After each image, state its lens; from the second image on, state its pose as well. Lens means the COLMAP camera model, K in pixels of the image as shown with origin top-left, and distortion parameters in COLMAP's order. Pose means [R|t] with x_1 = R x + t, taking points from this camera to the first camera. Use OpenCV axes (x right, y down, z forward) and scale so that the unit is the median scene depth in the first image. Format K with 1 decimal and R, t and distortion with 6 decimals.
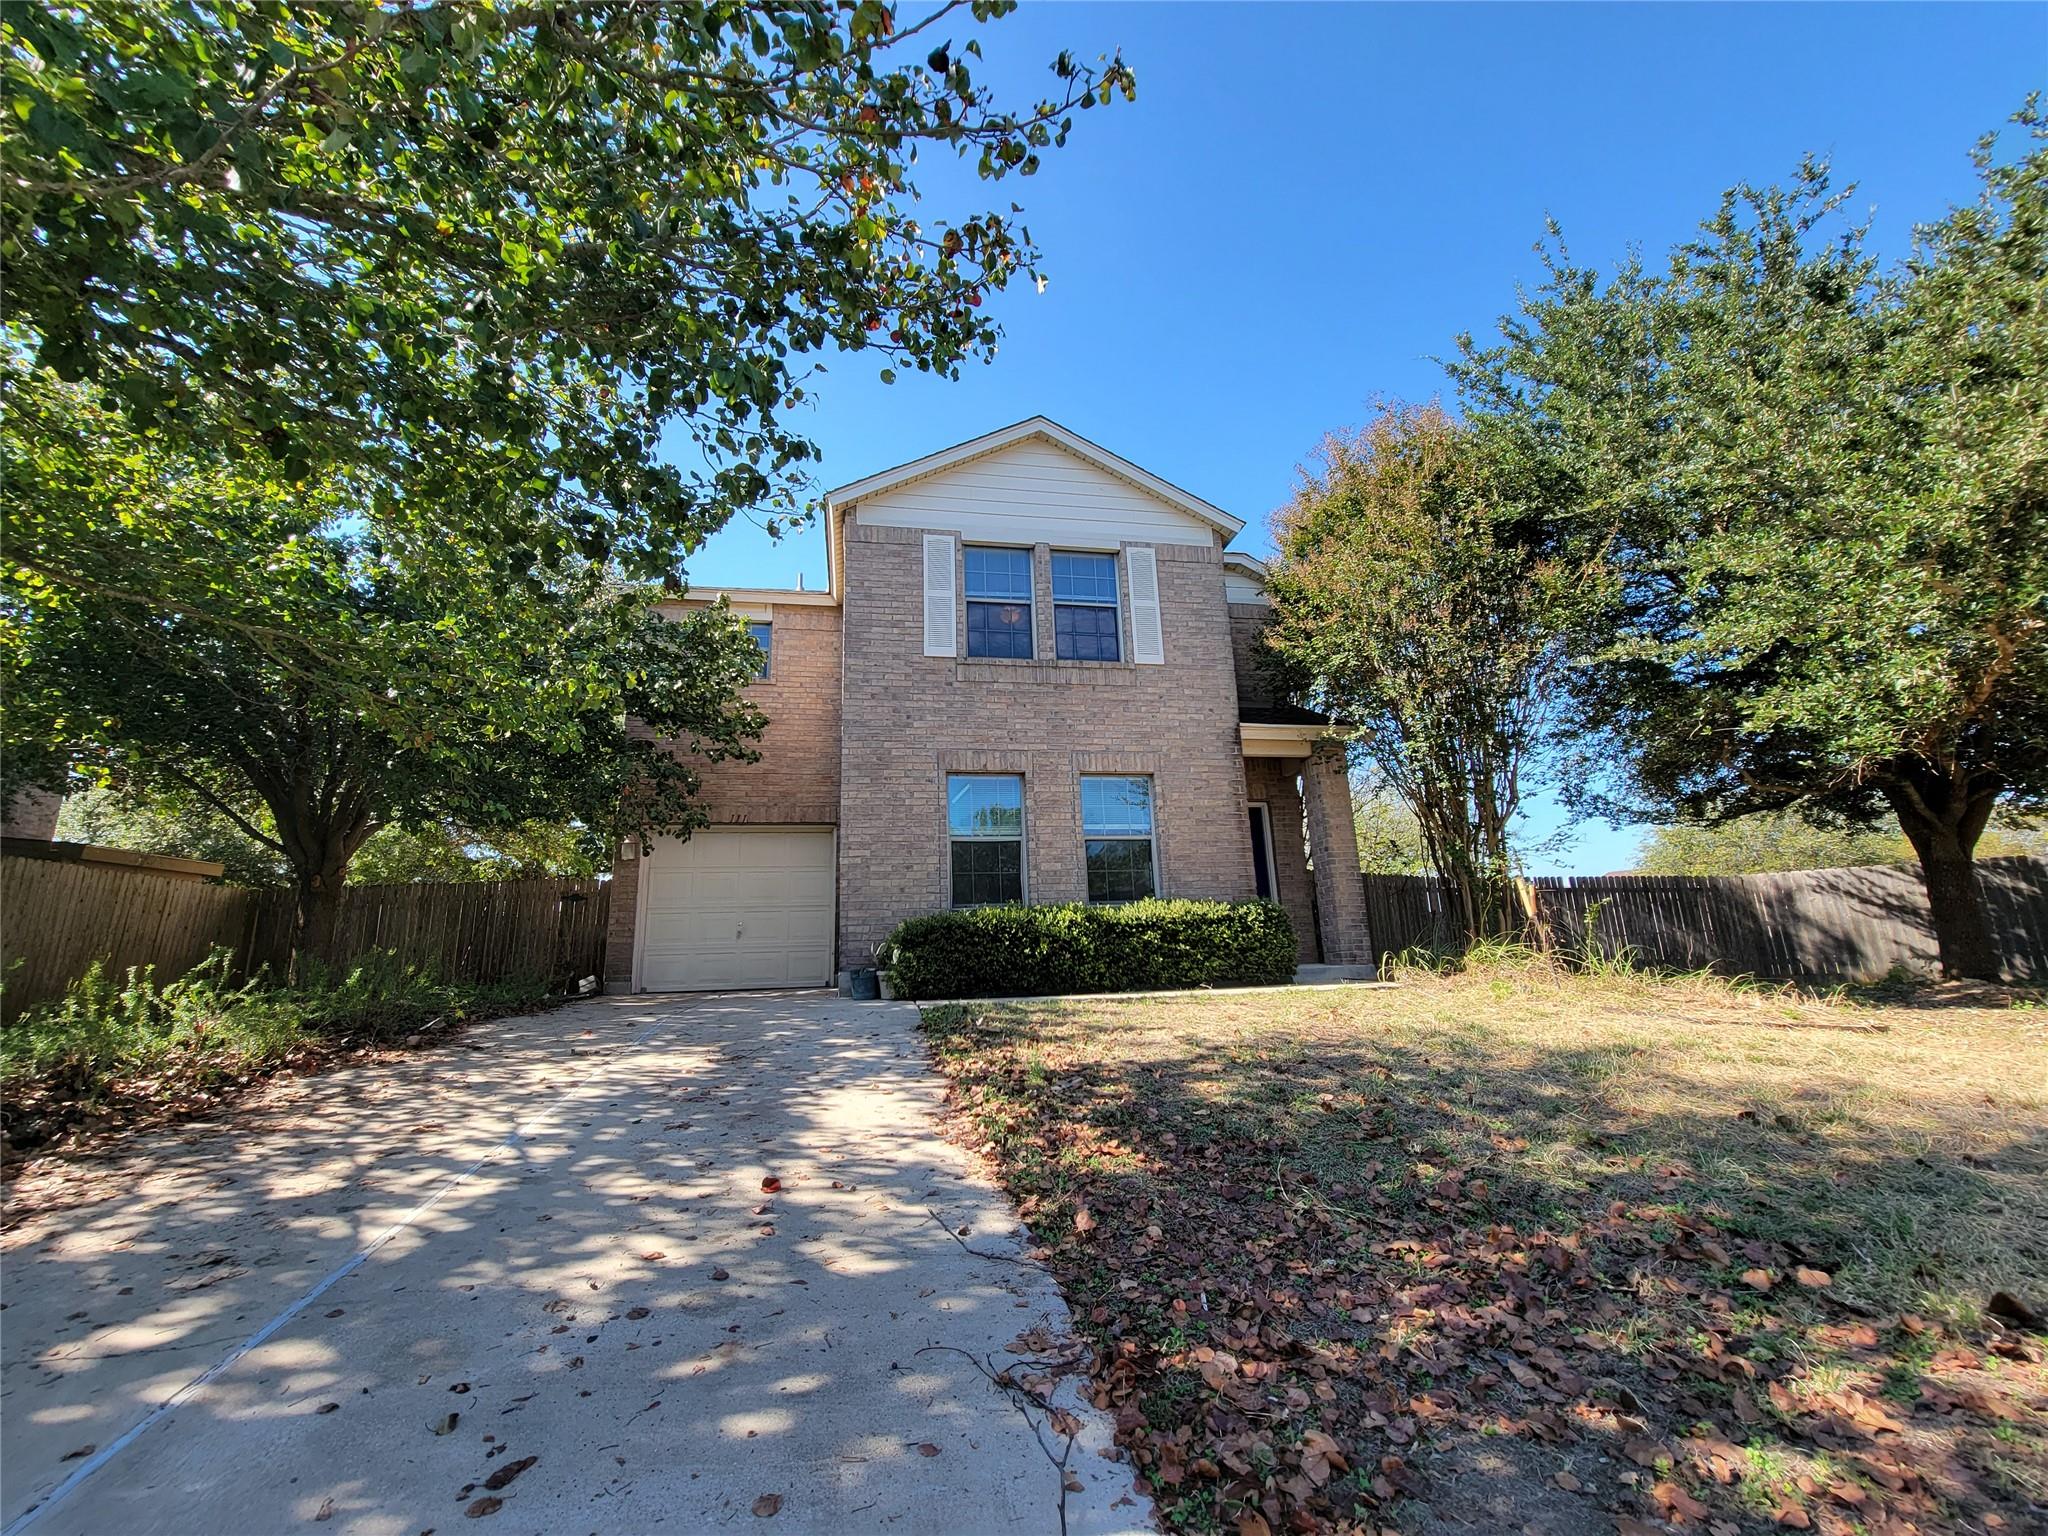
lens RADIAL K [[826.4, 0, 1024.0], [0, 826.4, 768.0], [0, 0, 1]] dist [0.000127, -0.000003]
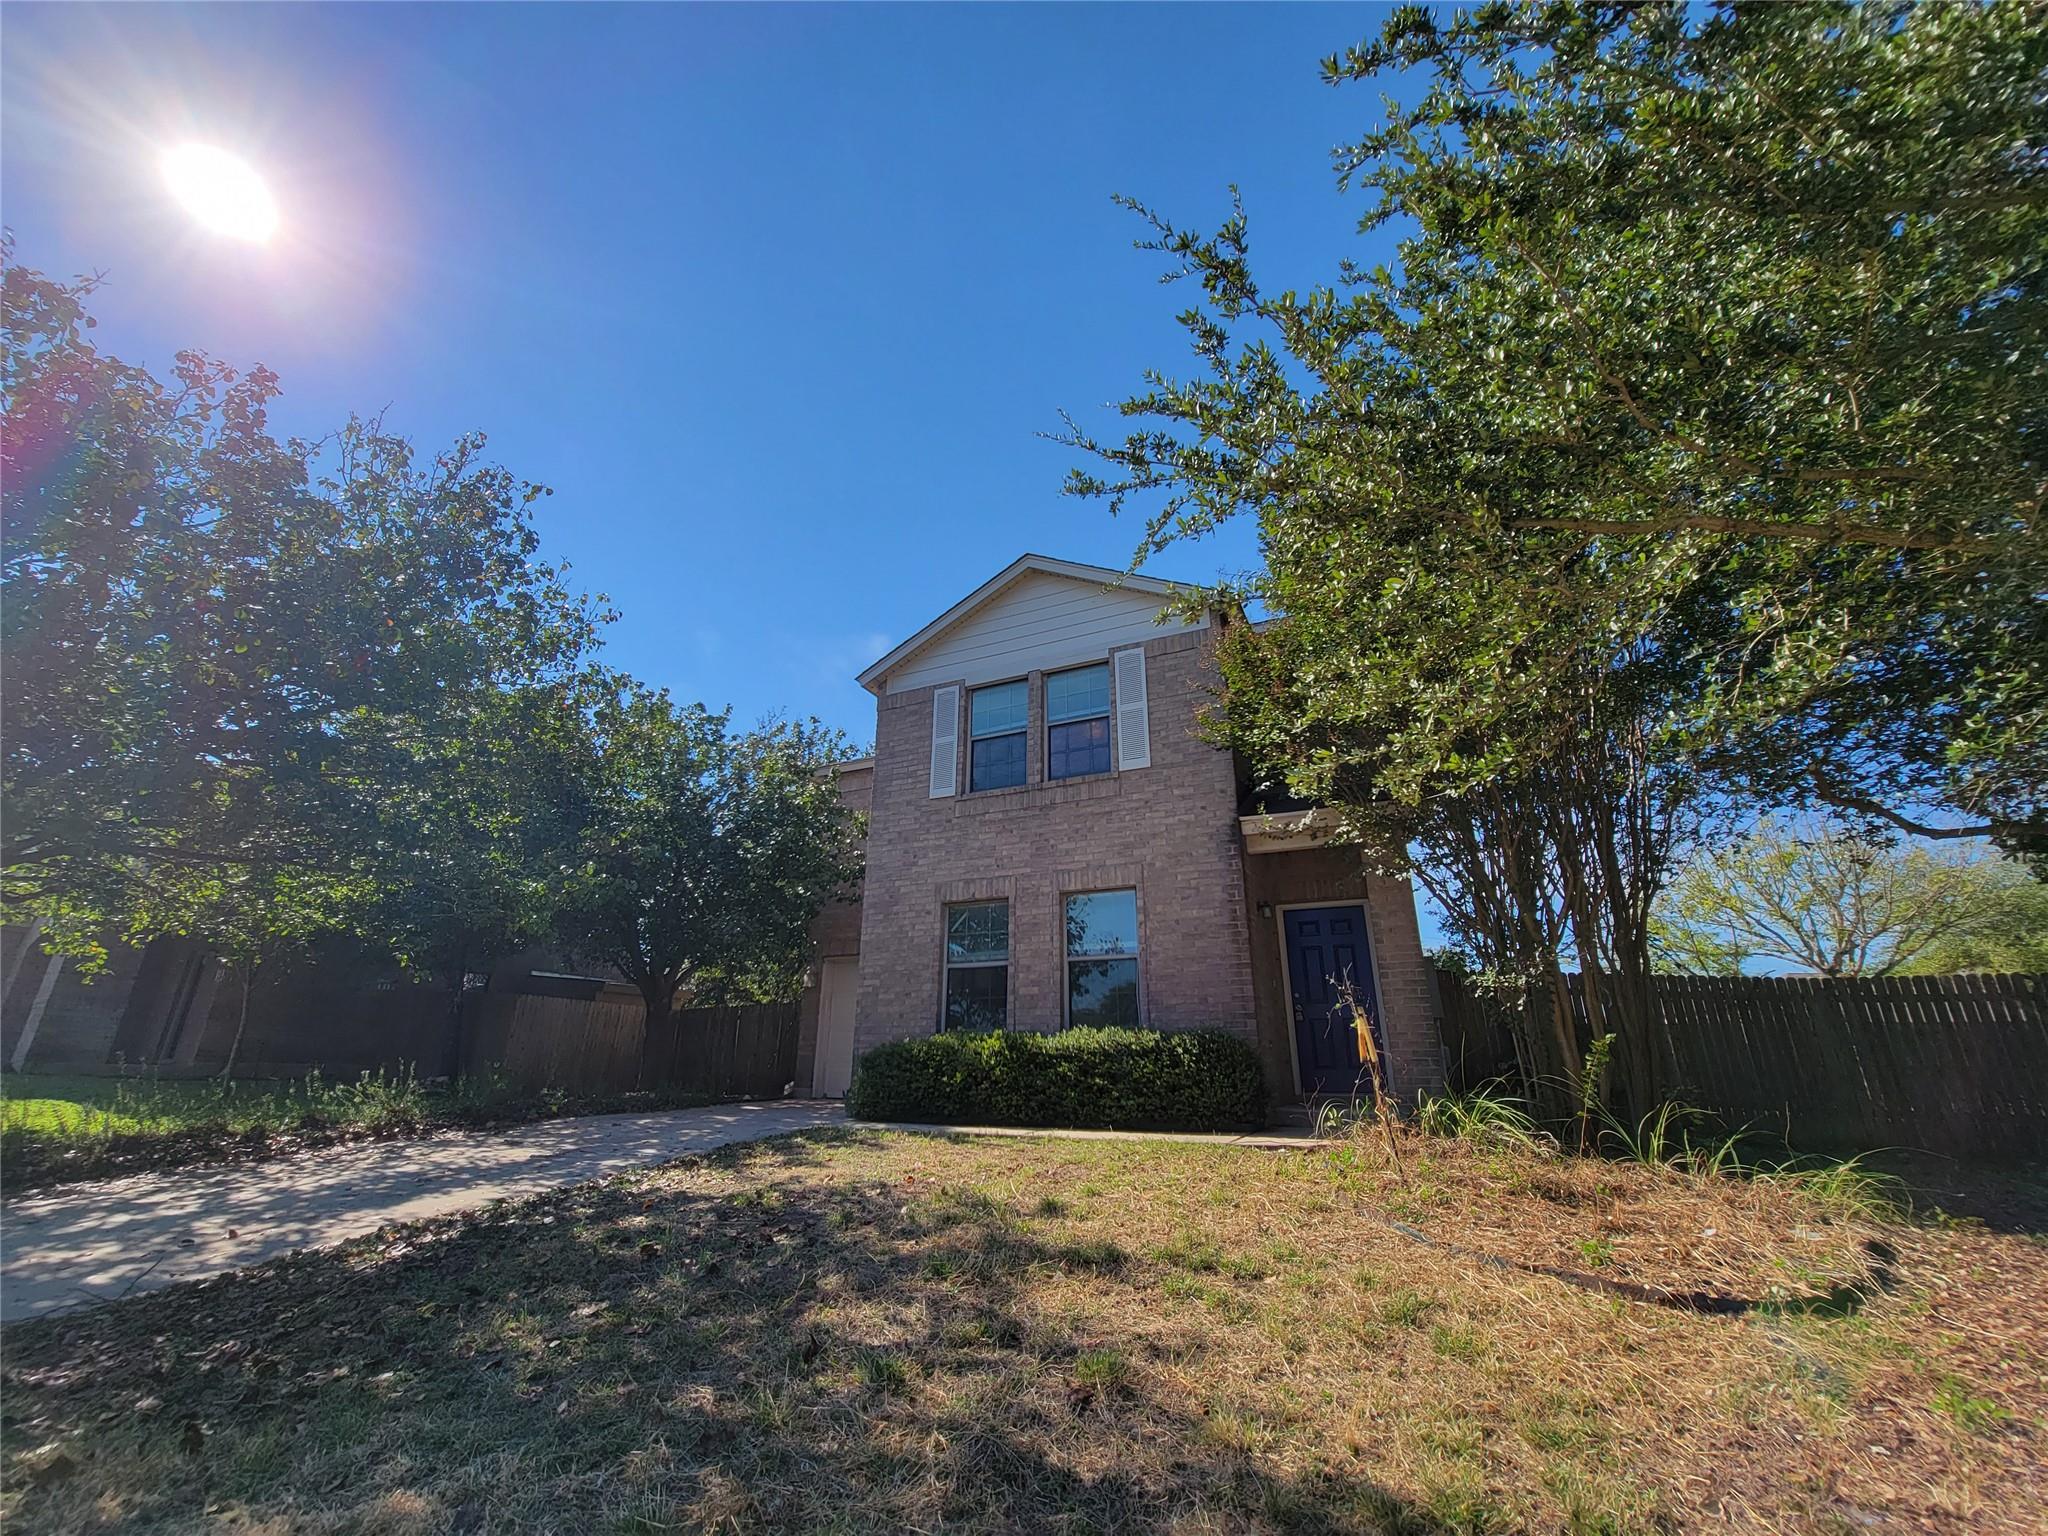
lens RADIAL K [[826.4, 0, 1024.0], [0, 826.4, 768.0], [0, 0, 1]] dist [0.000127, -0.000003]
pose [[0.813679, -0.162201, -0.558226, 0.593347], [0.108017, 0.985747, -0.128977, -0.018044], [0.571190, 0.044648, 0.819603, 0.144372]]
